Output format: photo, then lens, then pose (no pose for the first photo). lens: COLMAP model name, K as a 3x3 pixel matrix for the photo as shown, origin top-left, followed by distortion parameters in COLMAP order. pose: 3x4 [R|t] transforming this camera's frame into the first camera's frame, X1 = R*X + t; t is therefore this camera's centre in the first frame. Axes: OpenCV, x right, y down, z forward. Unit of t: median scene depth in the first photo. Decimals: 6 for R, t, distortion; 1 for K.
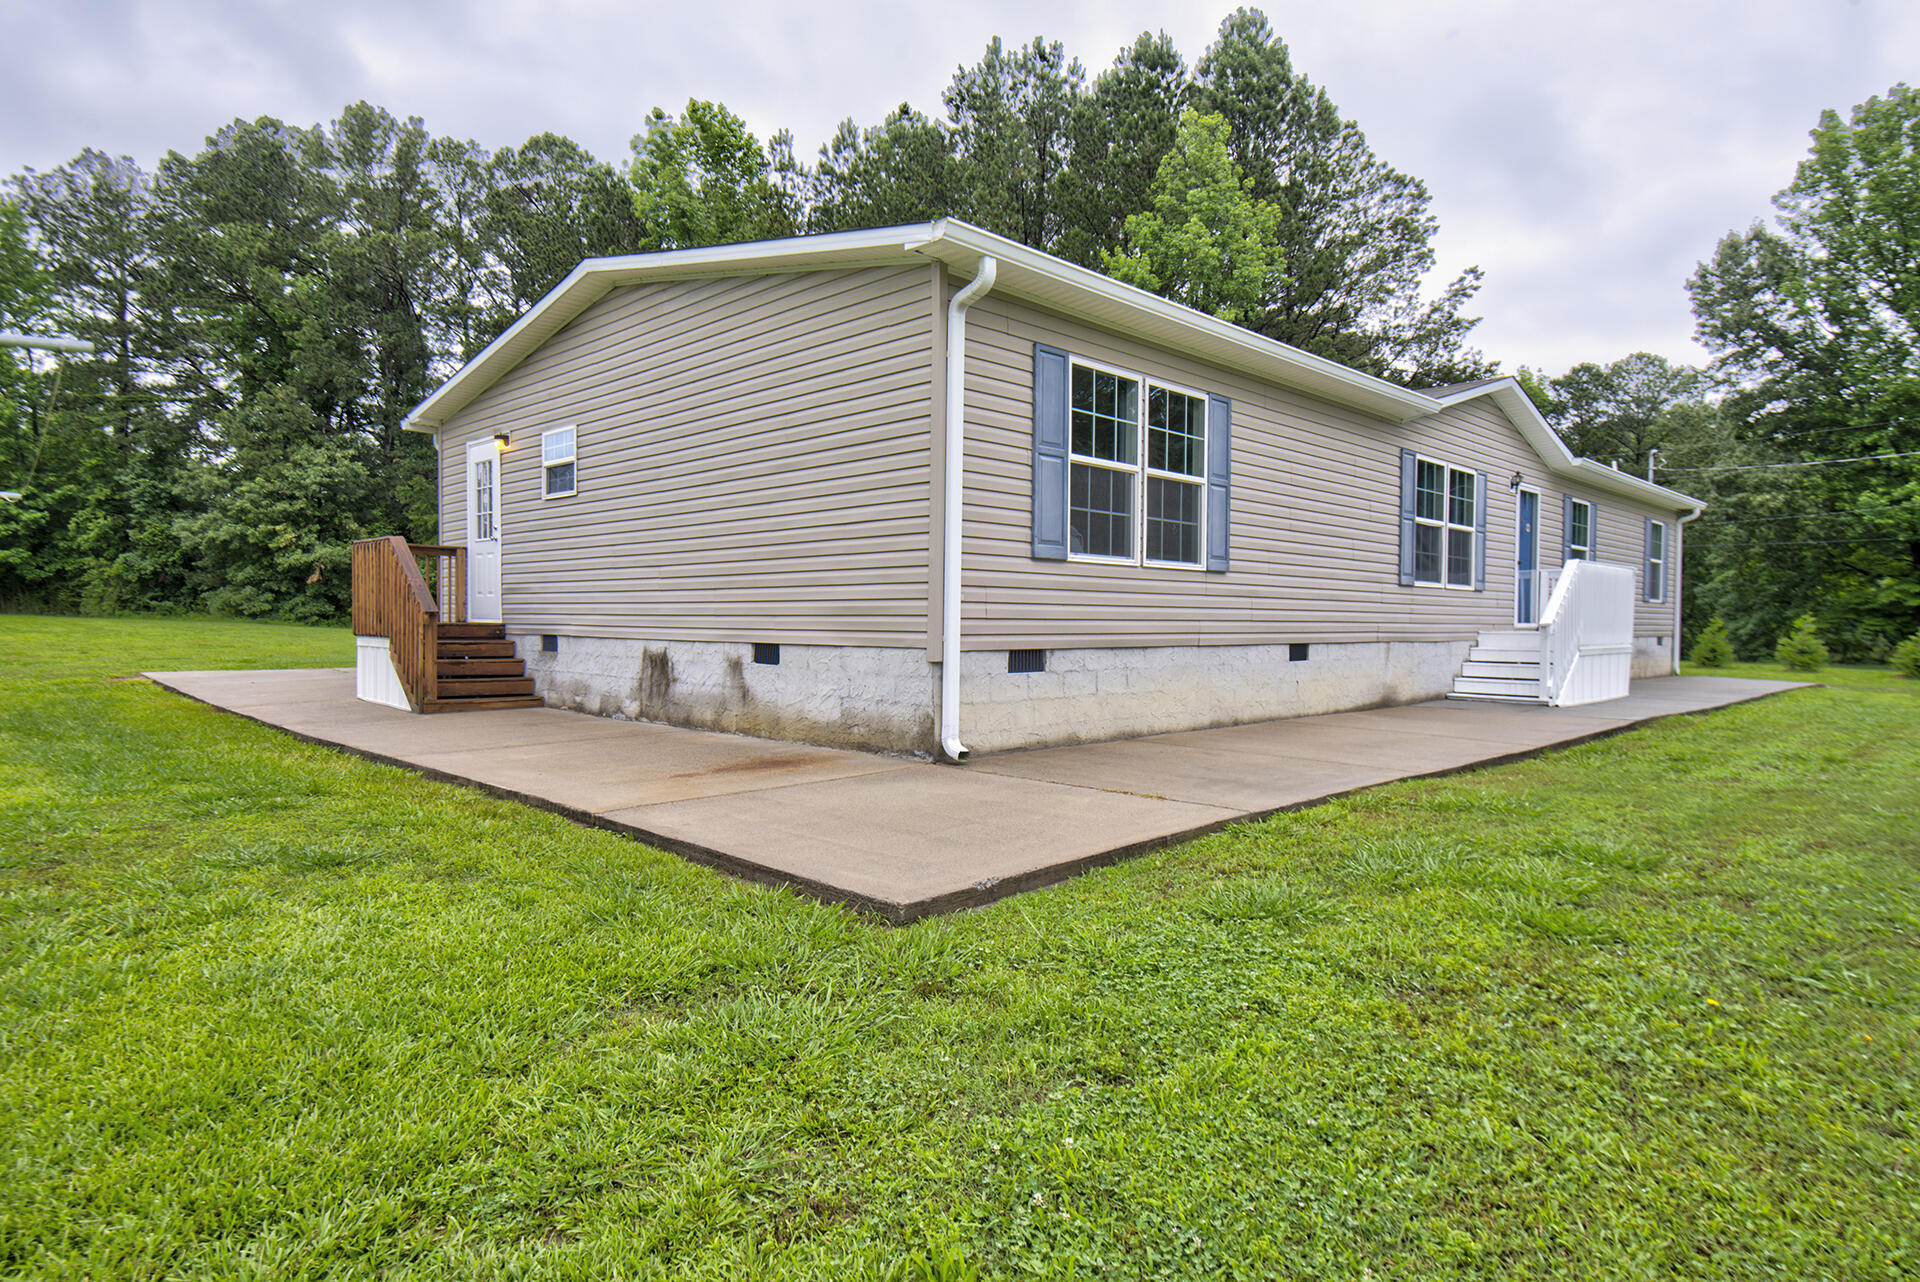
lens RADIAL K [[1086.0, 0, 971.8], [0, 1086.0, 660.5], [0, 0, 1]] dist [0.001853, -0.000150]
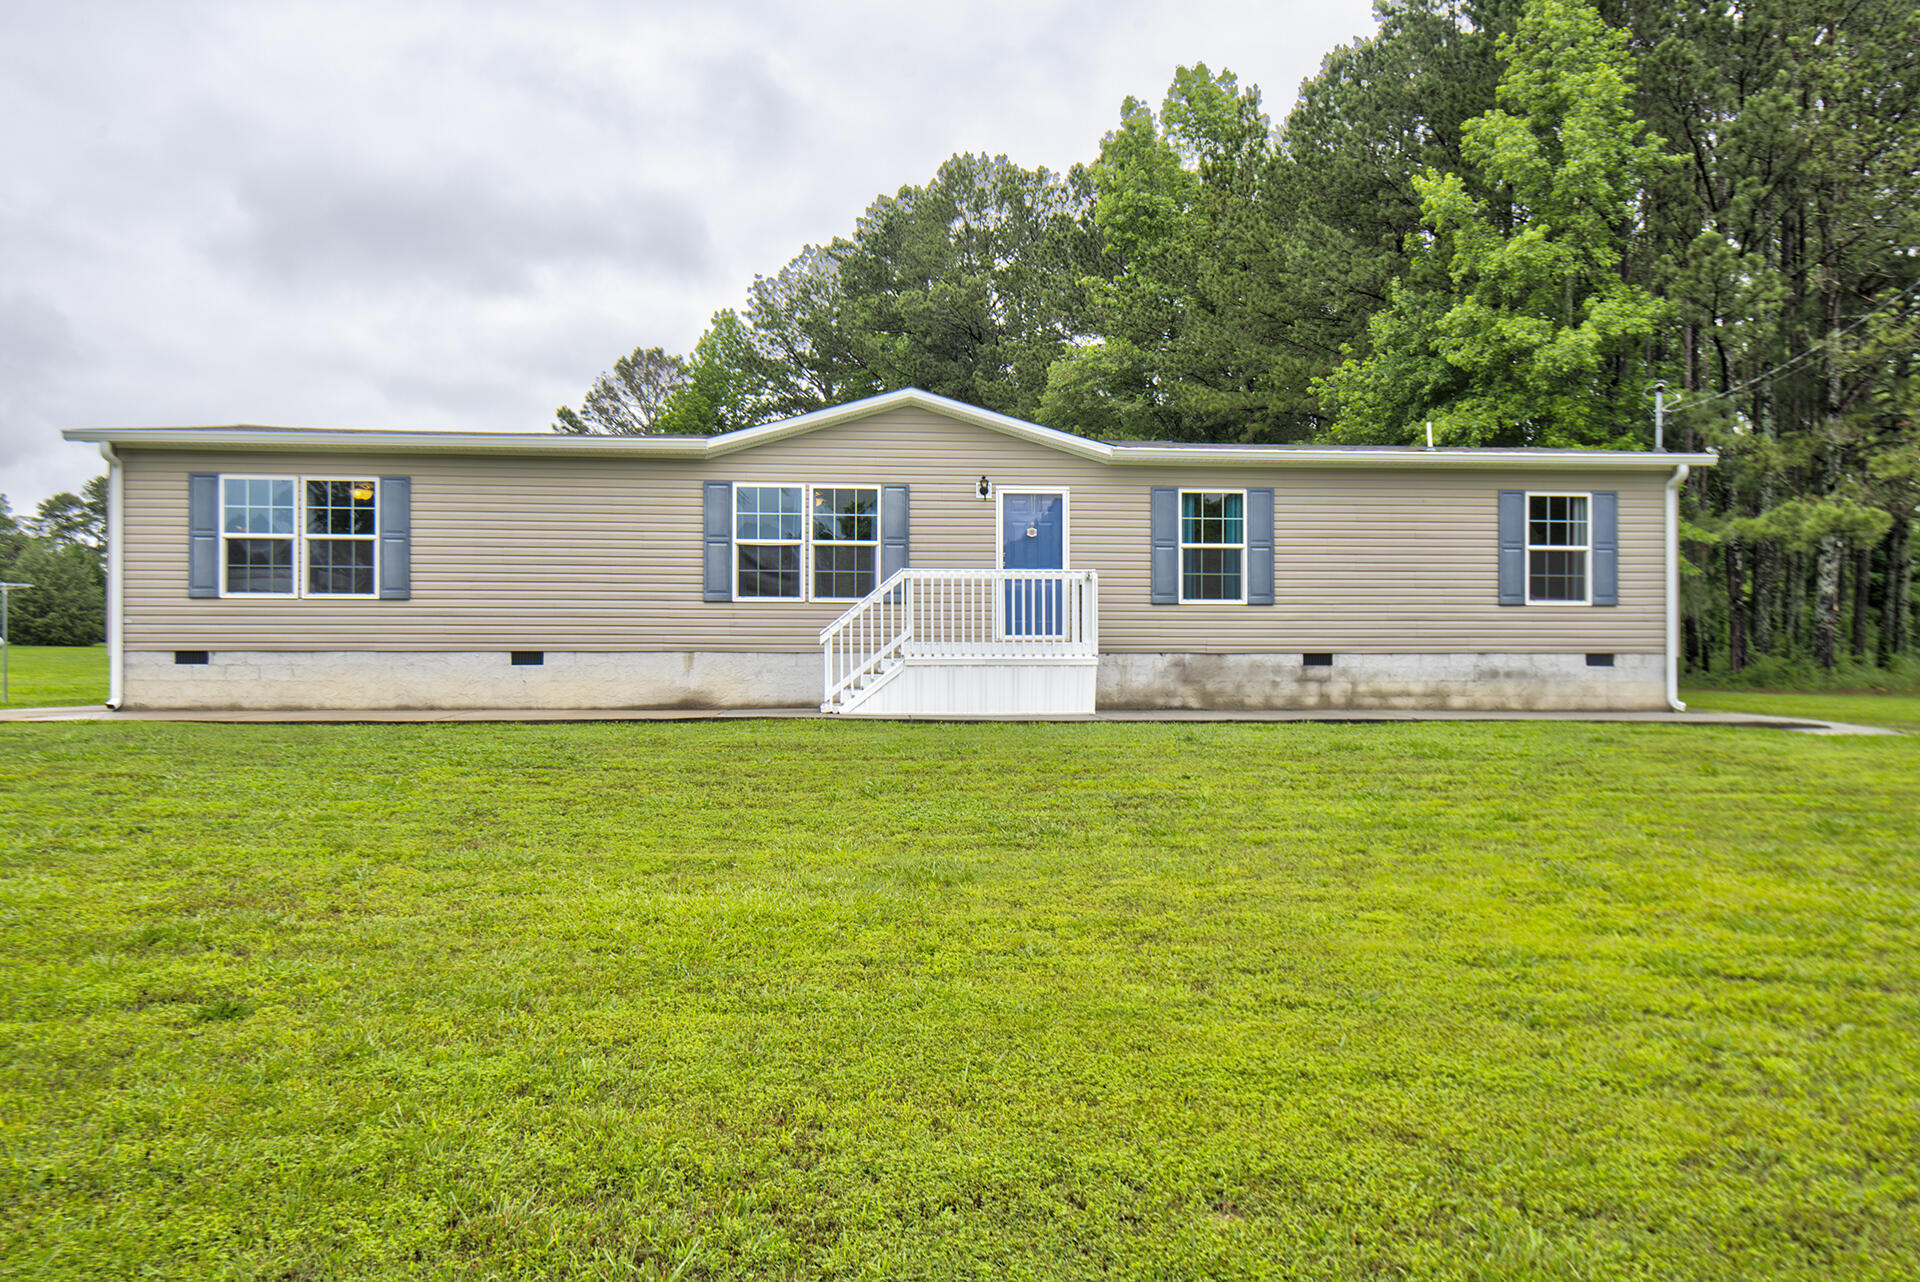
lens RADIAL K [[1419.4, 0, 962.9], [0, 1419.4, 670.9], [0, 0, 1]] dist [0.044786, -0.003214]
pose [[0.756270, -0.004739, -0.654242, 0.349492], [-0.019096, 0.999388, -0.029313, 0.009191], [0.653981, 0.034661, 0.755717, 0.012991]]
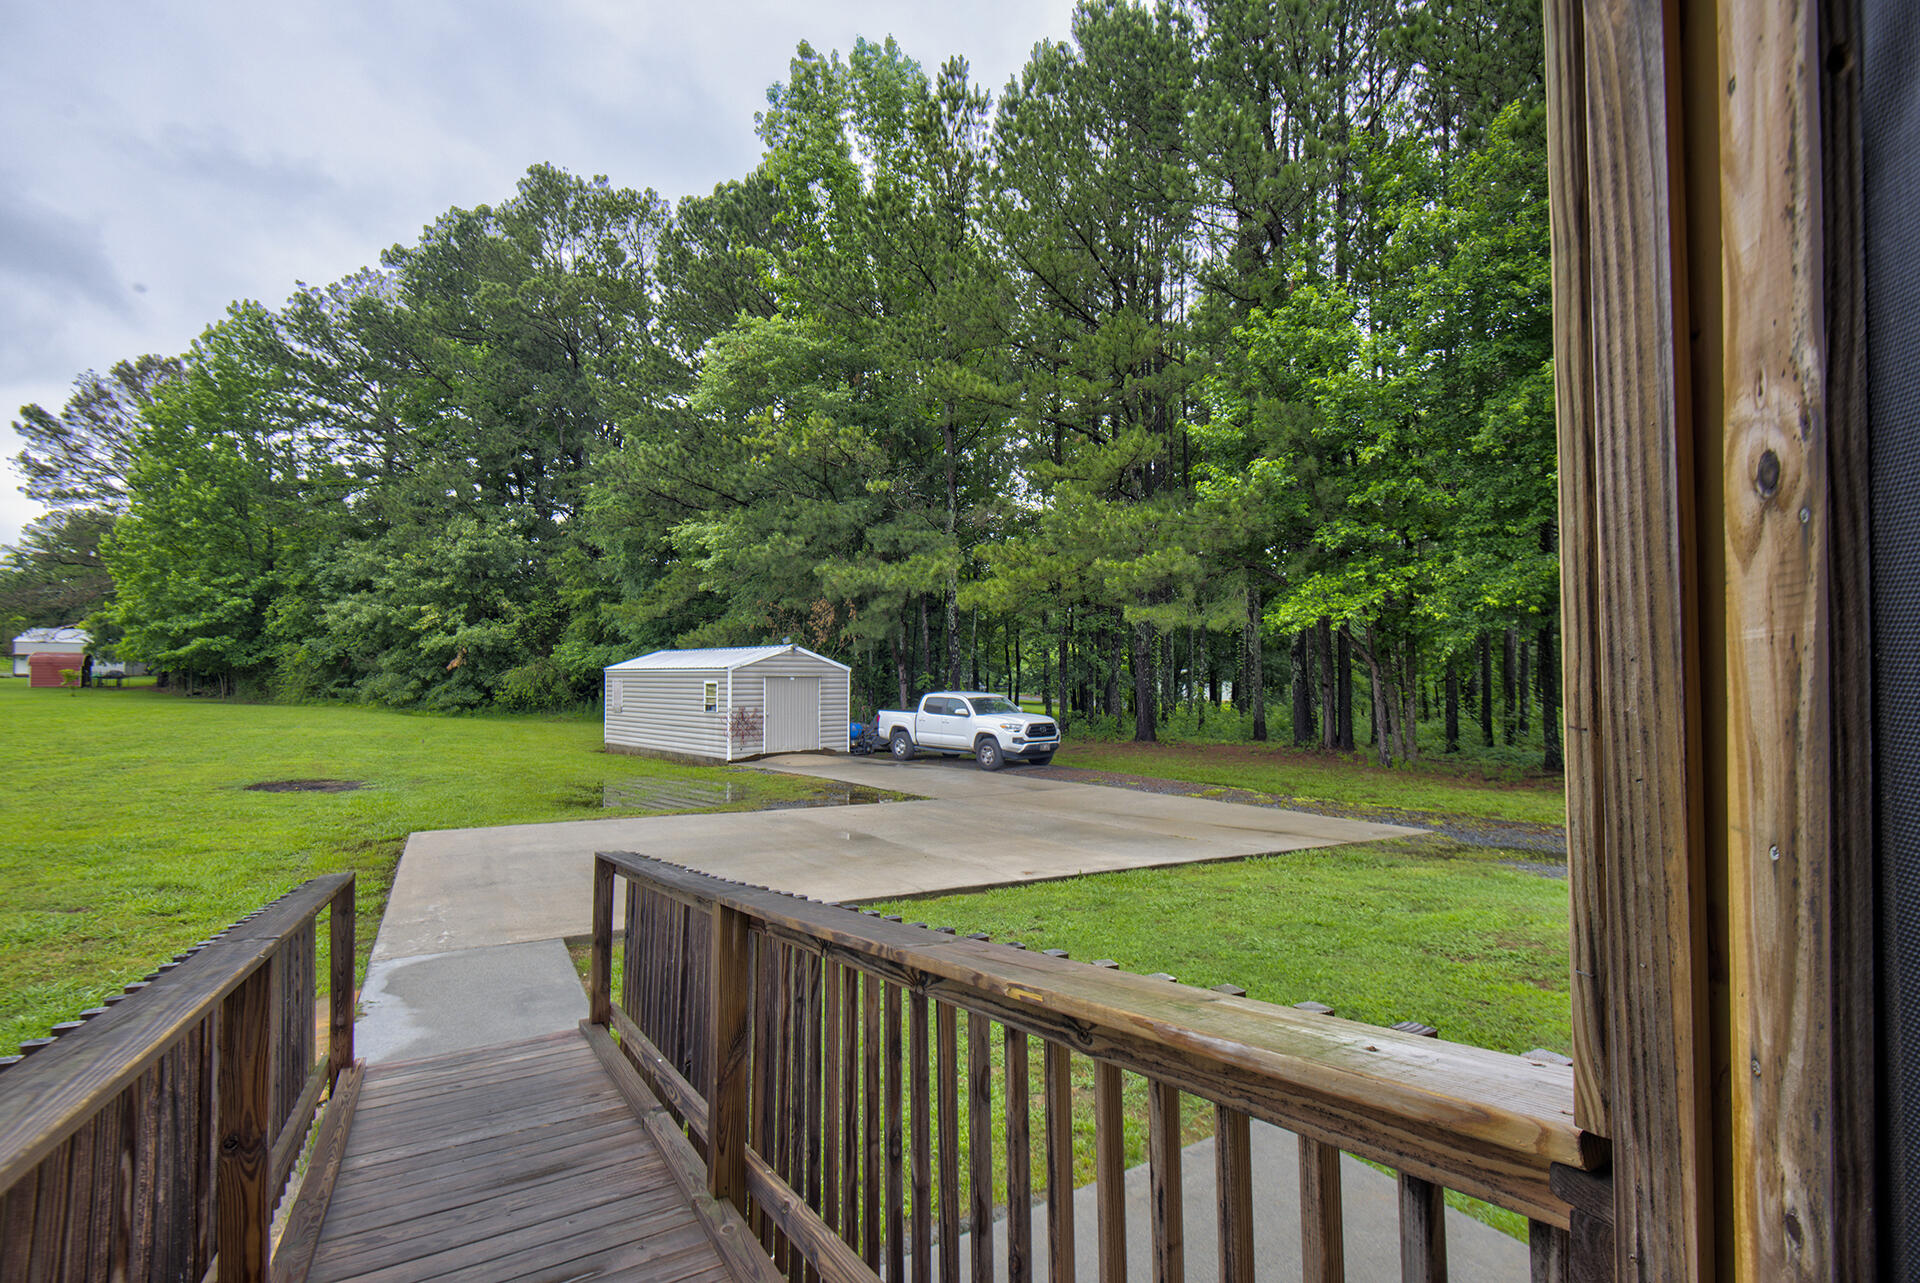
lens RADIAL K [[885.1, 0, 971.2], [0, 885.1, 657.9], [0, 0, 1]] dist [0.000770, -0.000361]
pose [[0.972560, -0.012138, -0.232336, -0.024652], [-0.001568, 0.998274, -0.058715, -0.038182], [0.232648, 0.057468, 0.970862, 0.392204]]
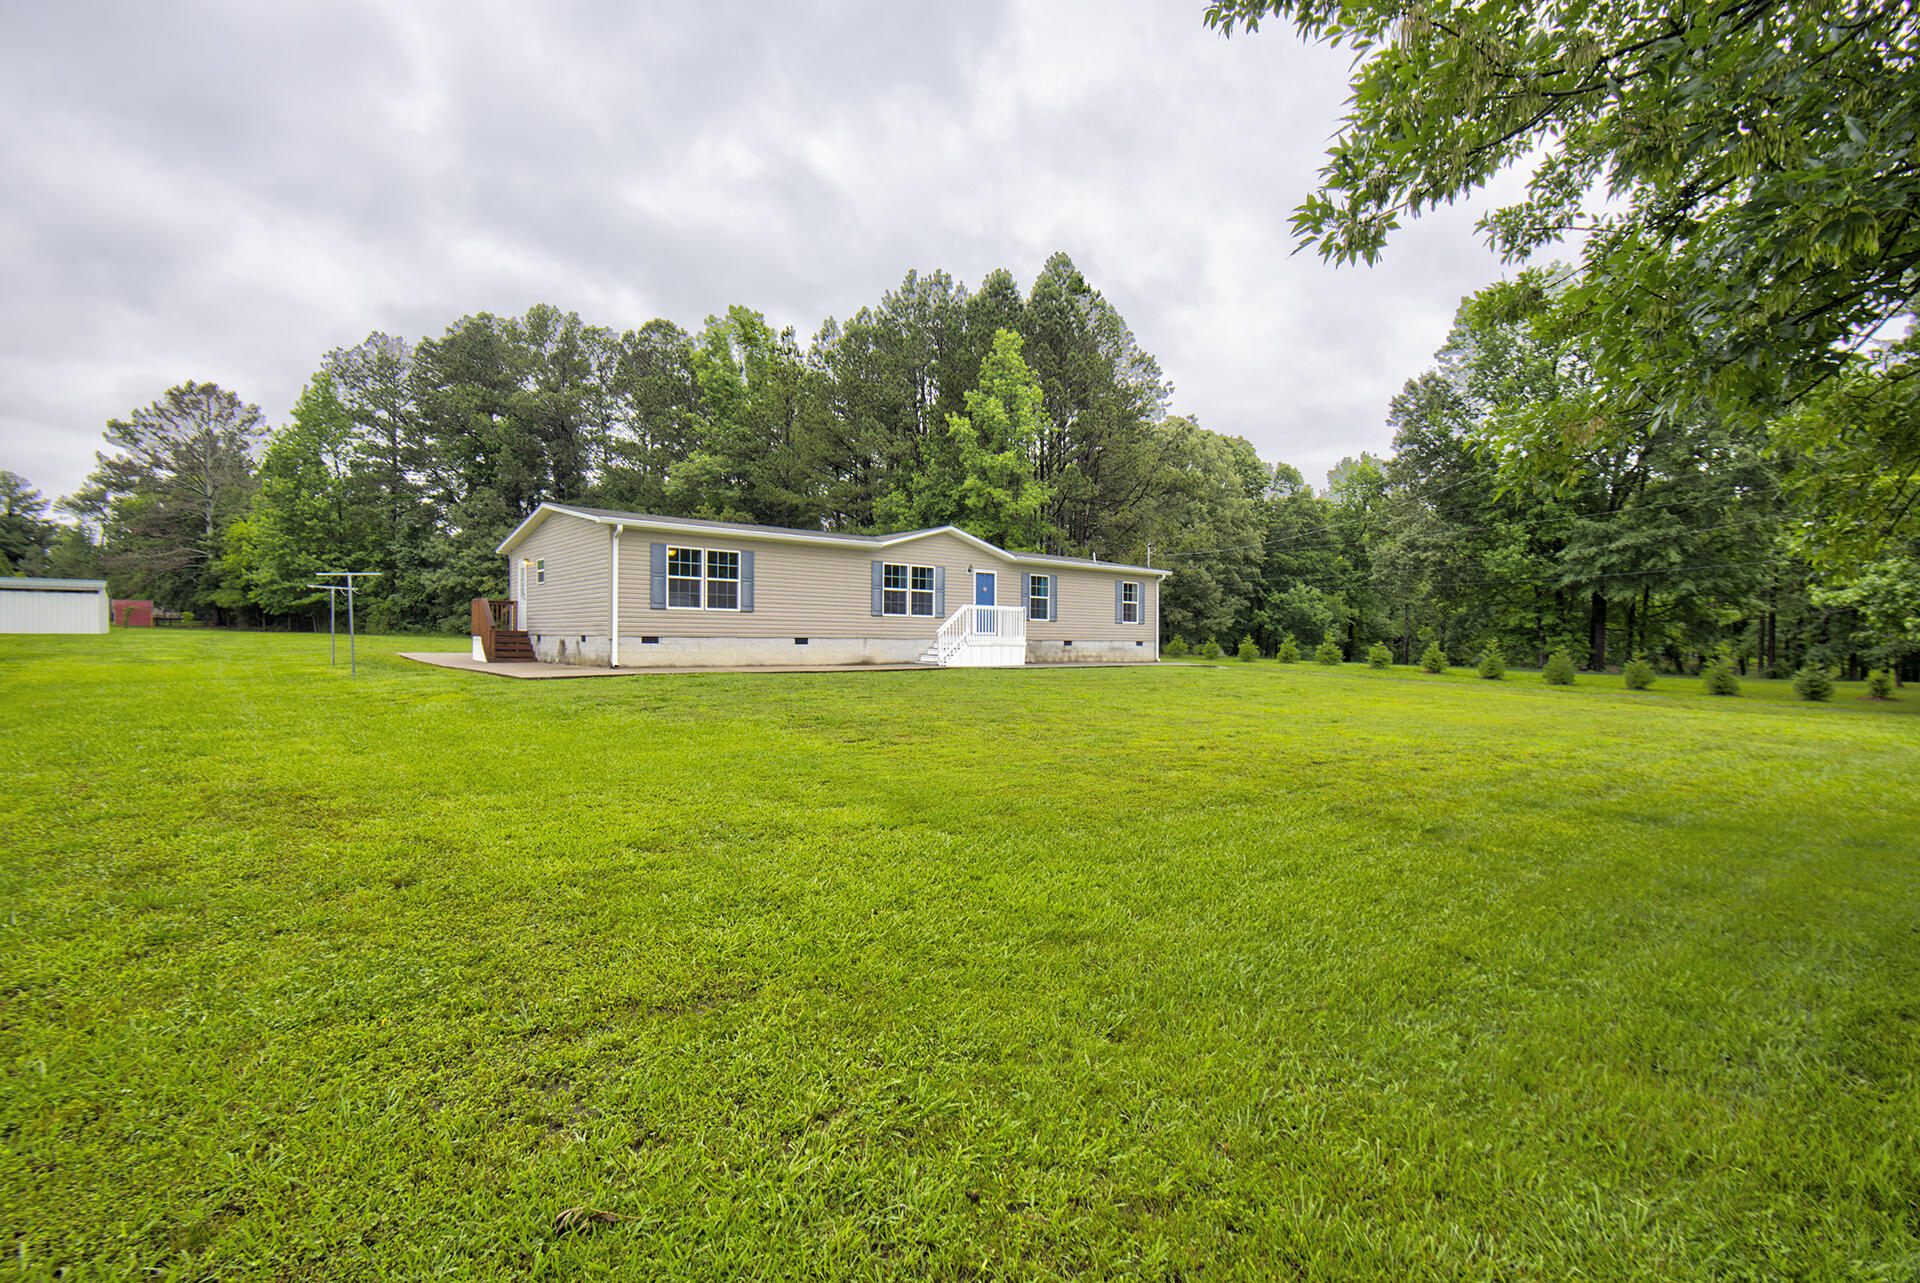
lens RADIAL K [[885.1, 0, 971.2], [0, 885.1, 657.9], [0, 0, 1]] dist [0.000770, -0.000361]
pose [[0.996521, 0.002419, -0.083307, 0.175940], [-0.003933, 0.999830, -0.018017, 0.013988], [0.083250, 0.018282, 0.996361, -0.222779]]
